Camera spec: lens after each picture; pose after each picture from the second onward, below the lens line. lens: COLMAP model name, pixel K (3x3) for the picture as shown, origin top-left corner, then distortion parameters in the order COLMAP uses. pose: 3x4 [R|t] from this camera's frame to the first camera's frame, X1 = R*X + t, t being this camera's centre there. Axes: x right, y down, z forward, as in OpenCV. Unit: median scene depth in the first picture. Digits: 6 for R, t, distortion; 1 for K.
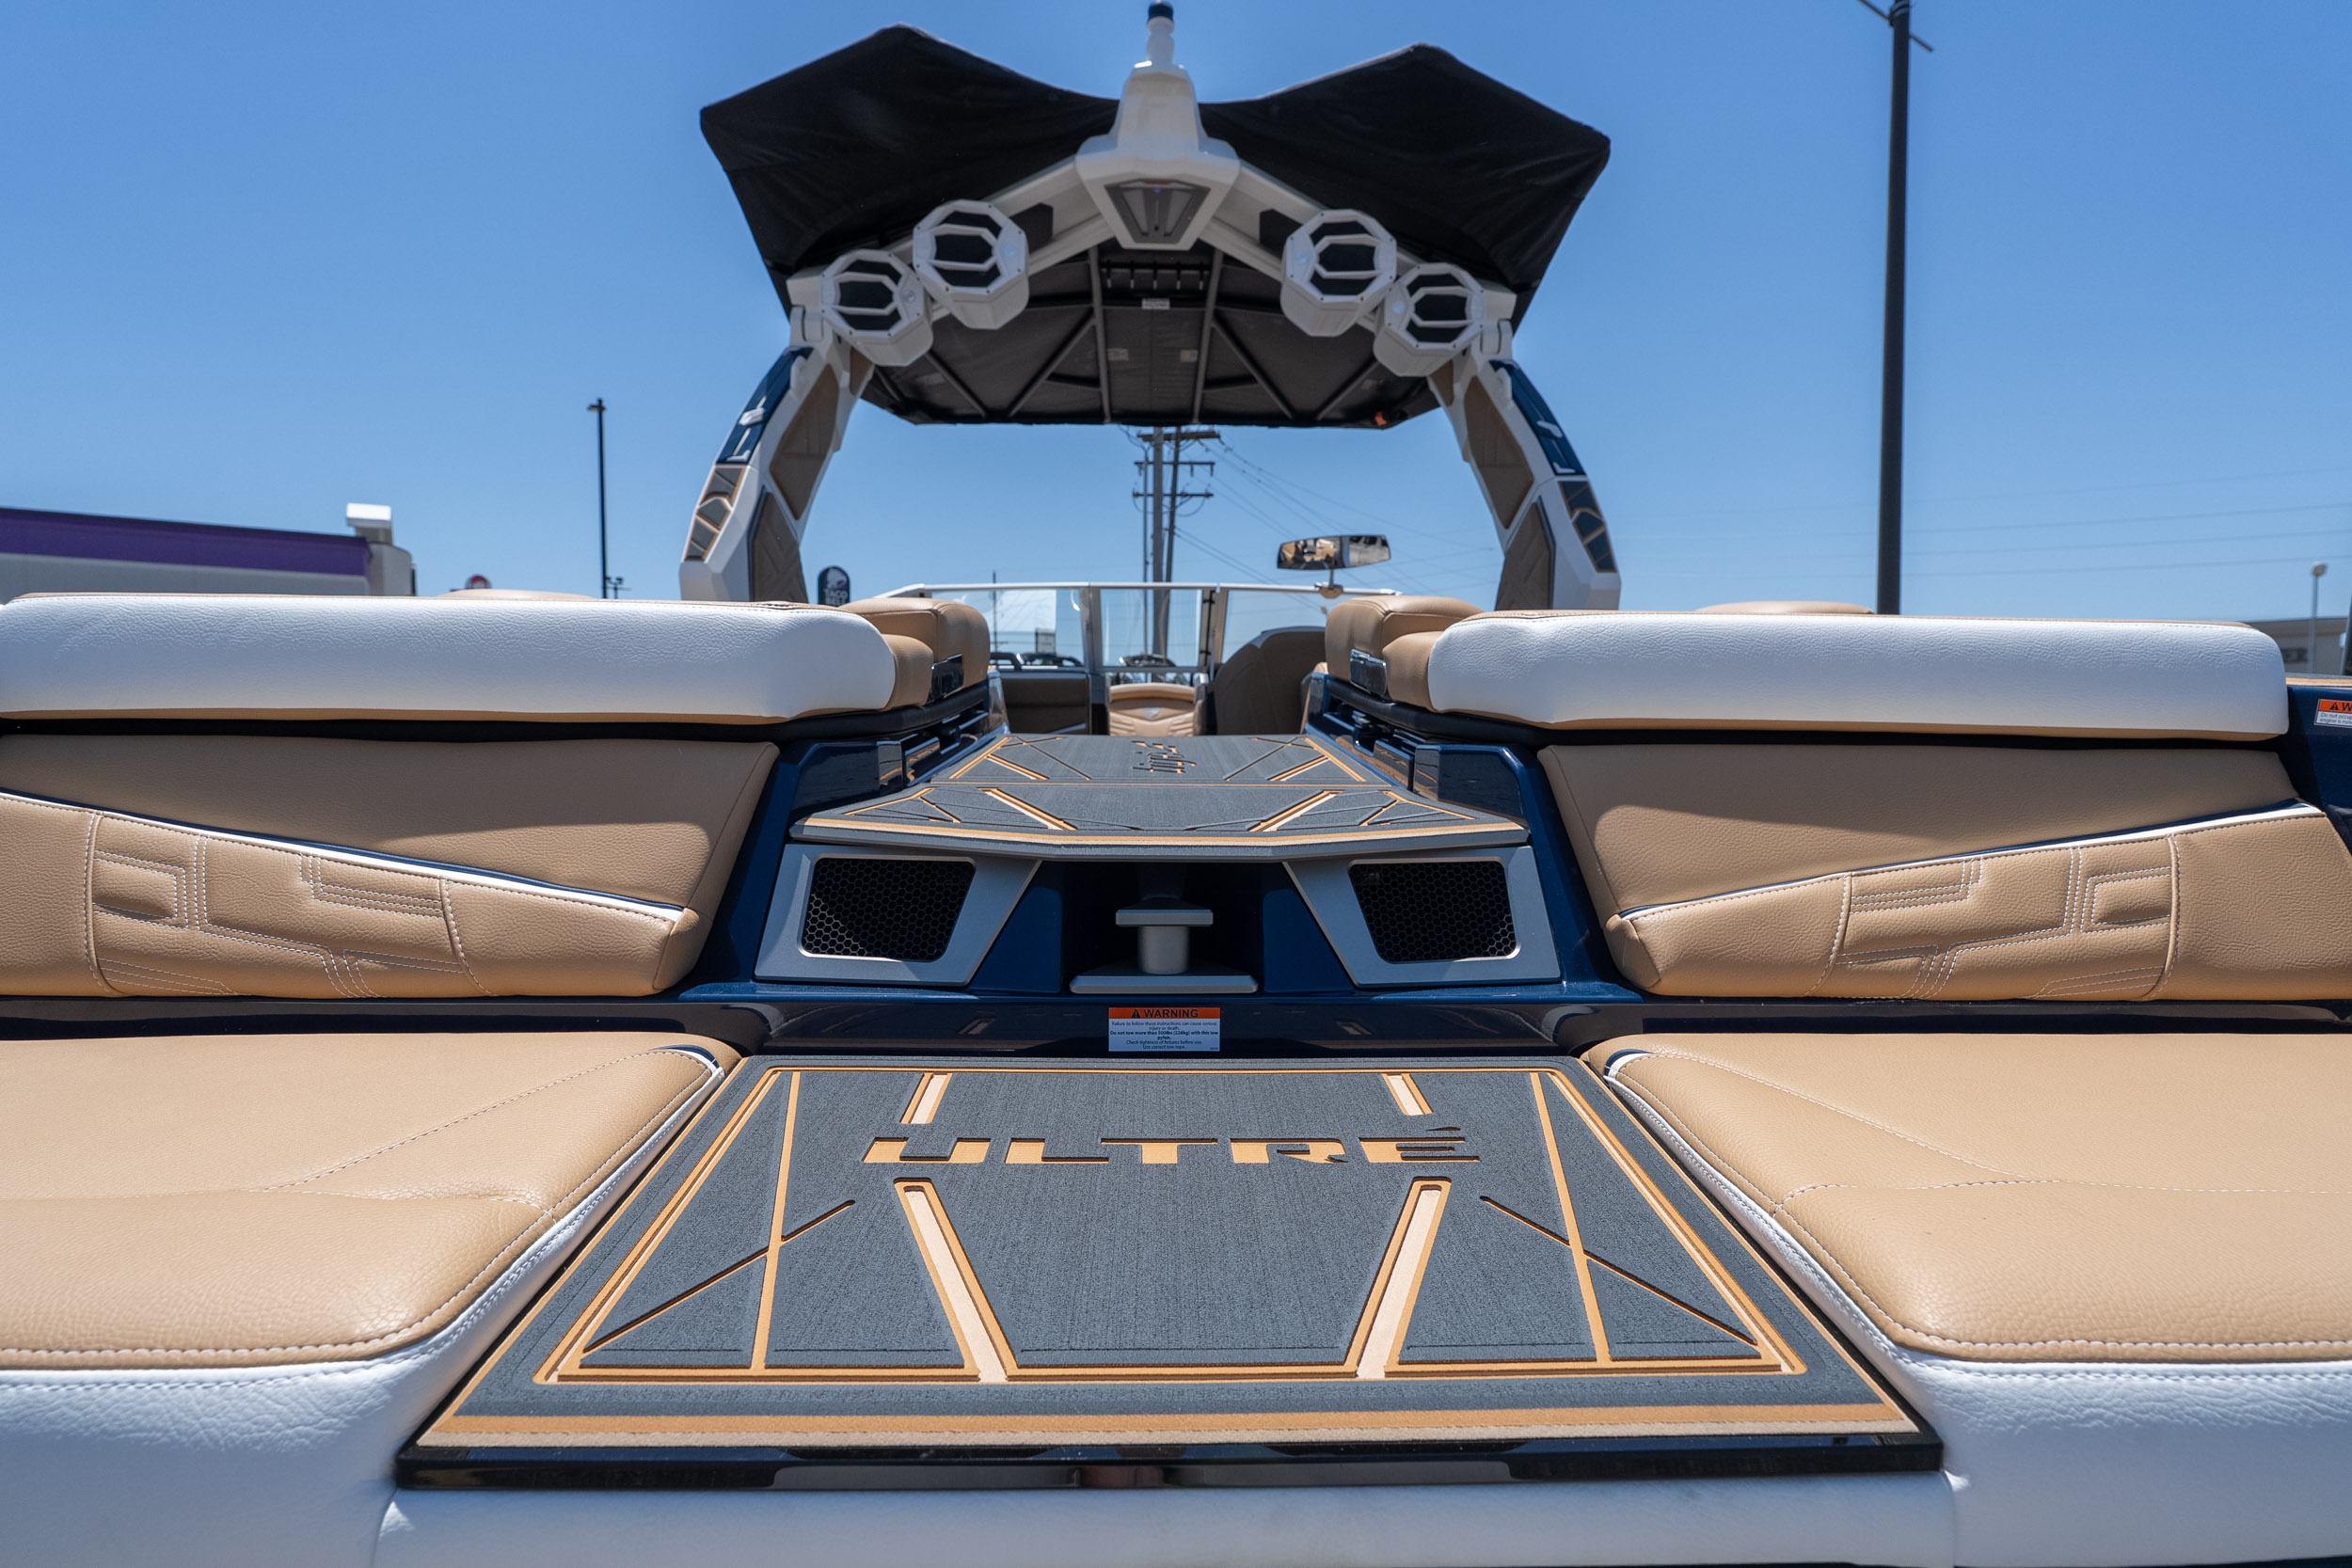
lens RADIAL K [[1053.9, 0, 1179.7], [0, 1053.9, 778.1], [0, 0, 1]] dist [-0.002513, 0.000710]
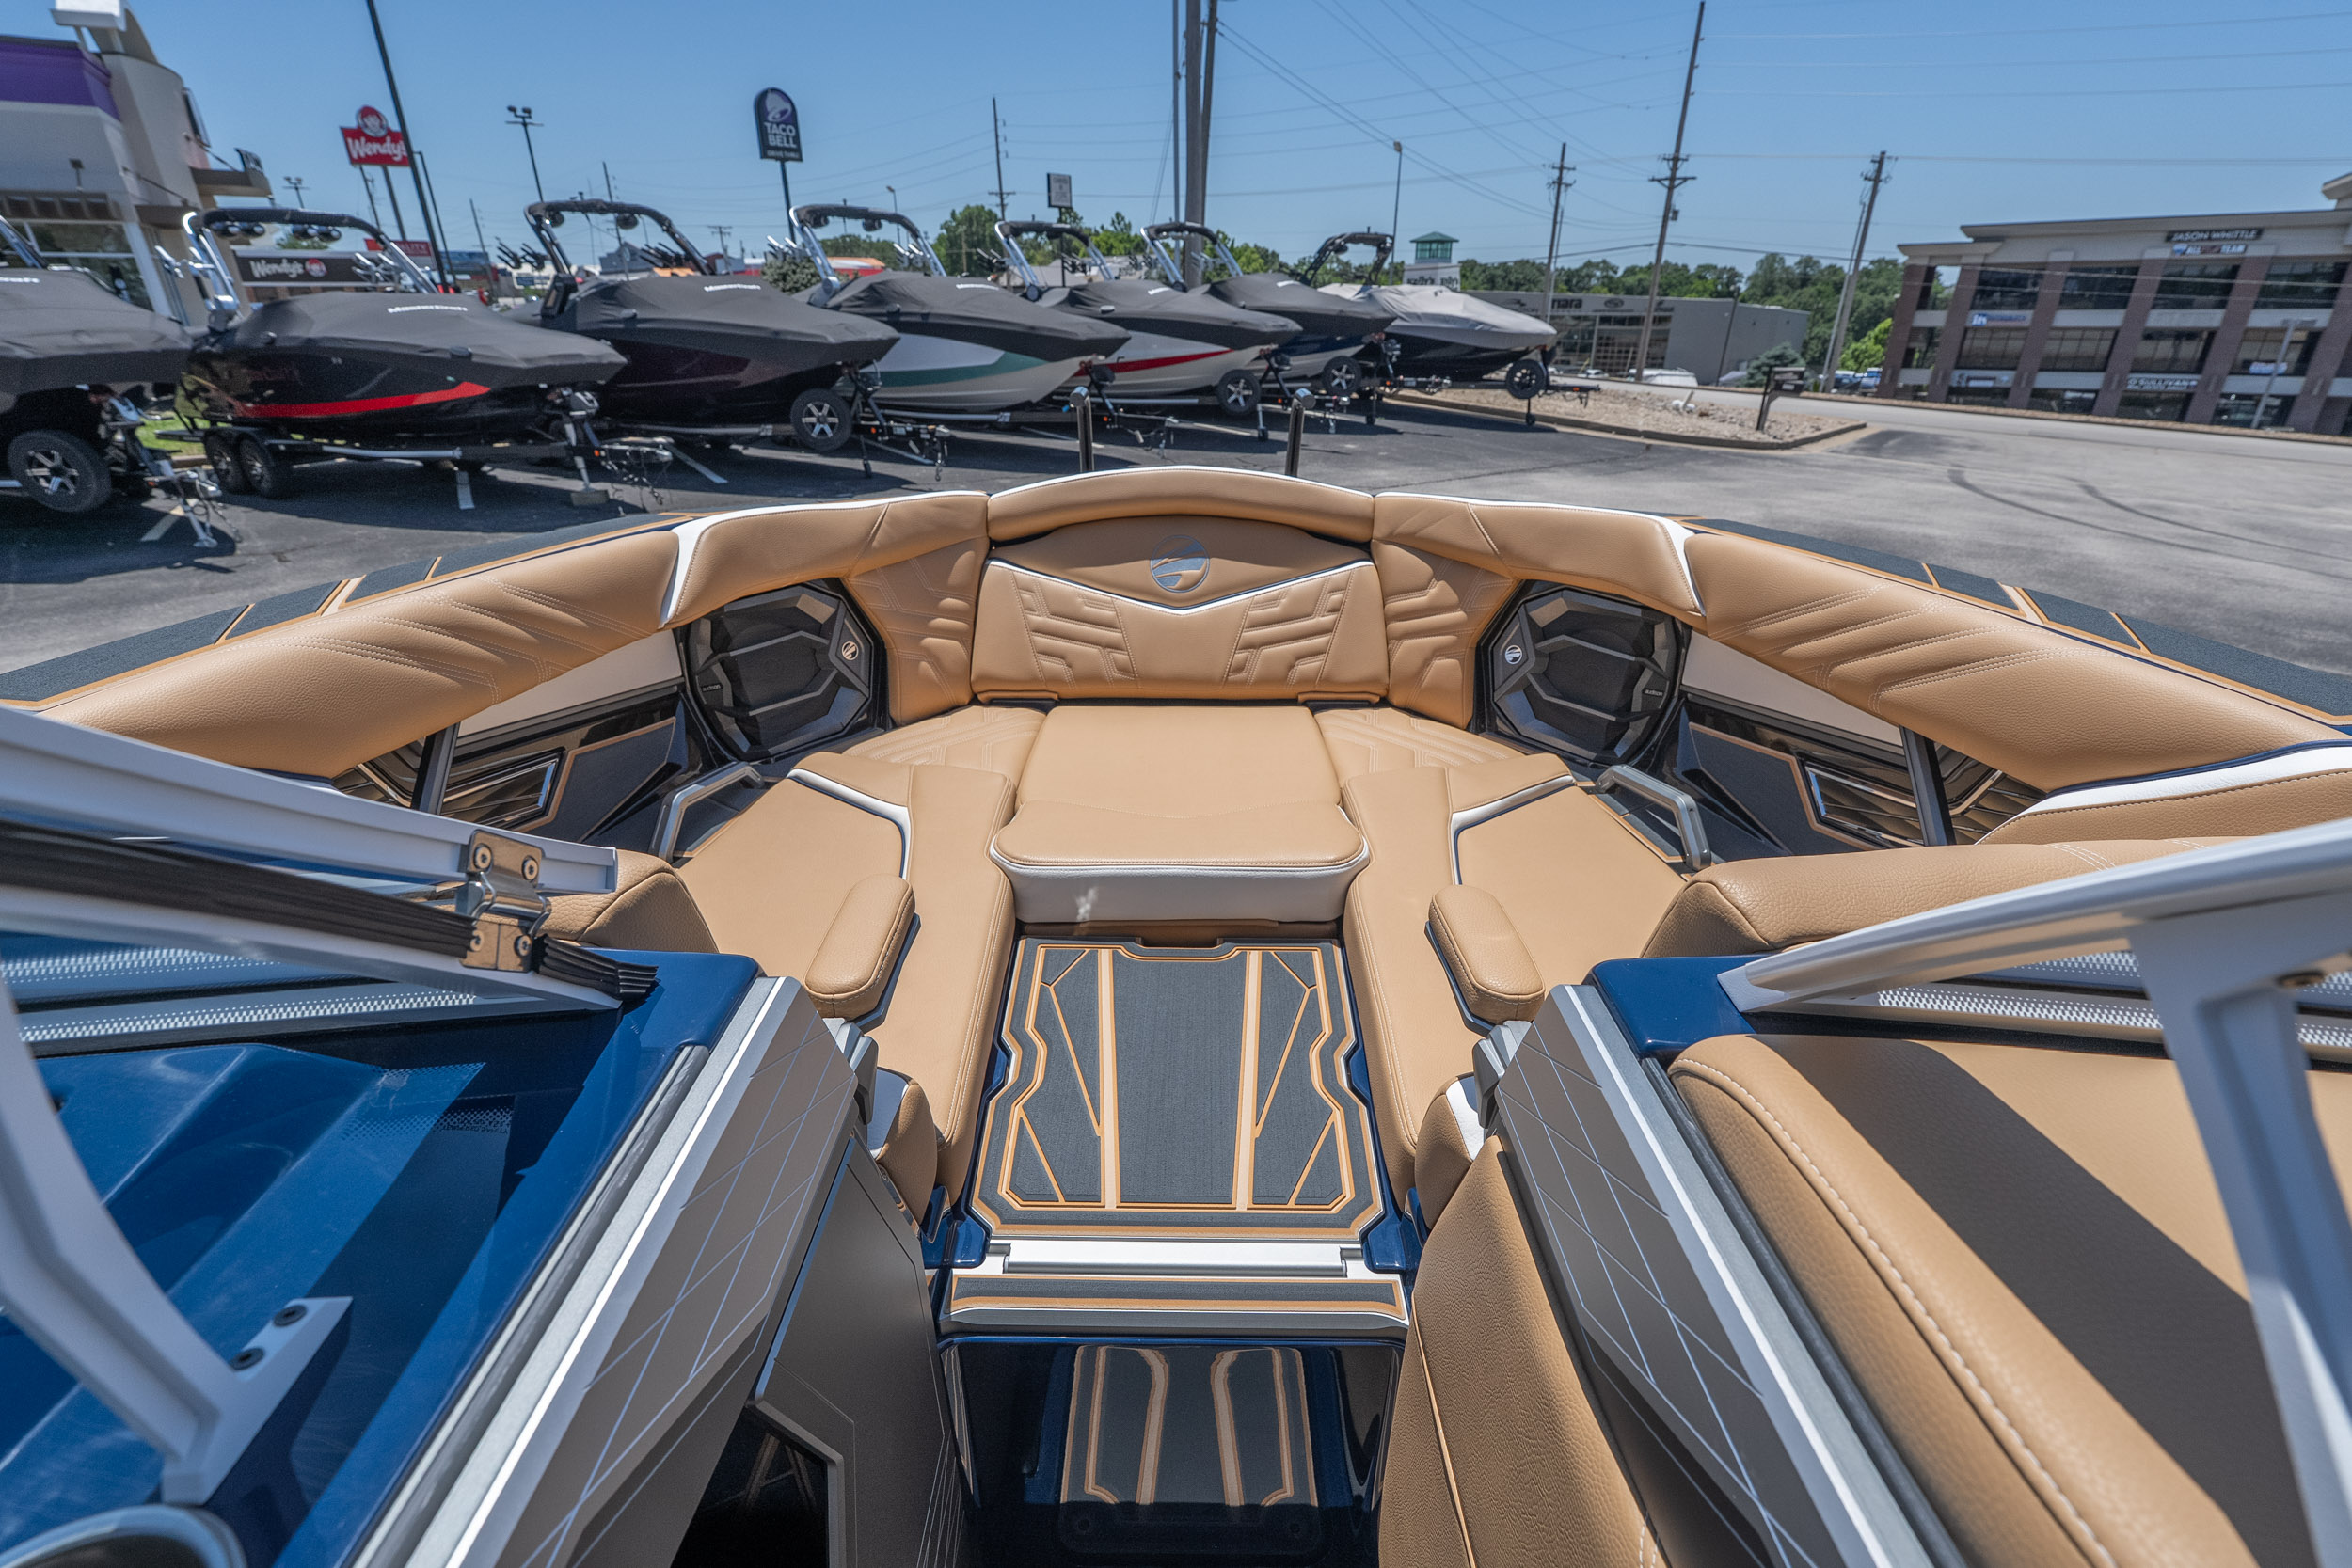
lens RADIAL K [[1053.9, 0, 1179.7], [0, 1053.9, 778.1], [0, 0, 1]] dist [-0.002513, 0.000710]
pose [[0.999509, 0.010436, -0.029549, -0.041653], [0.001258, 0.928800, 0.370578, -0.284637], [0.031312, -0.370433, 0.928331, 1.703899]]
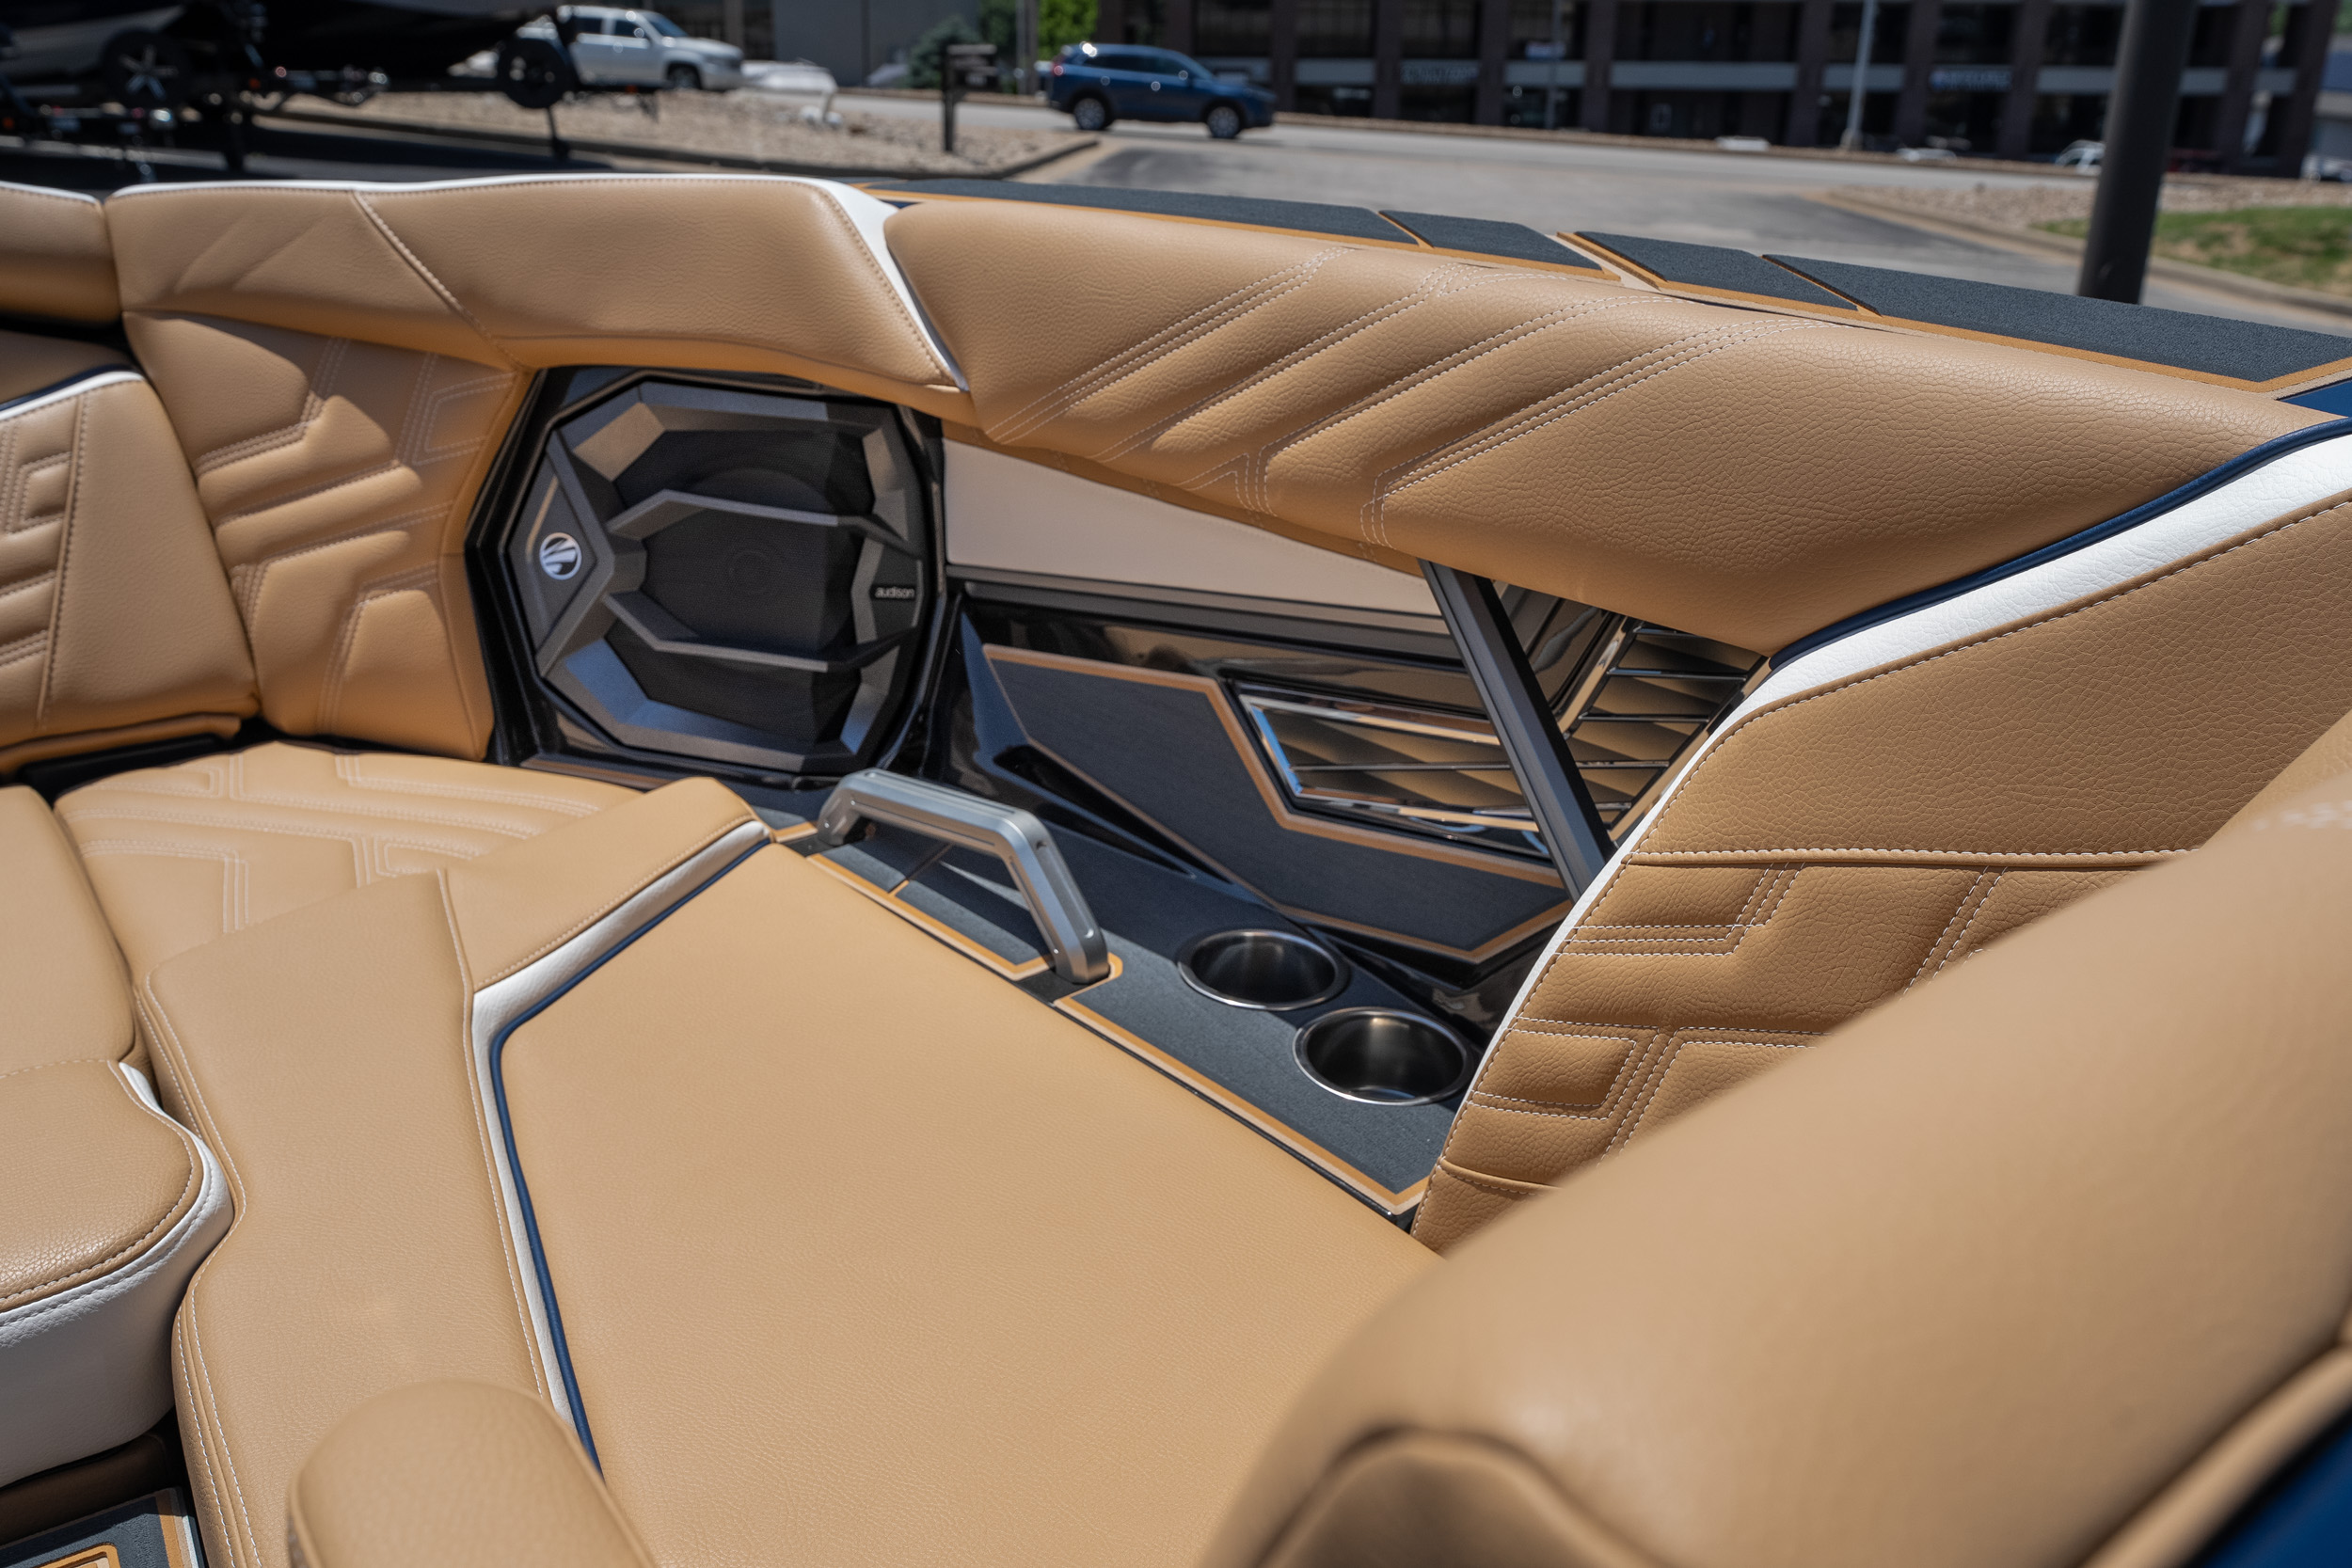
lens RADIAL K [[1955.7, 0, 1186.5], [0, 1955.7, 779.7], [0, 0, 1]] dist [0.006458, 0.001920]
pose [[0.843096, -0.195602, 0.500928, 0.024259], [0.007846, 0.935878, 0.352237, -0.229571], [-0.537705, -0.293040, 0.790570, 1.864431]]
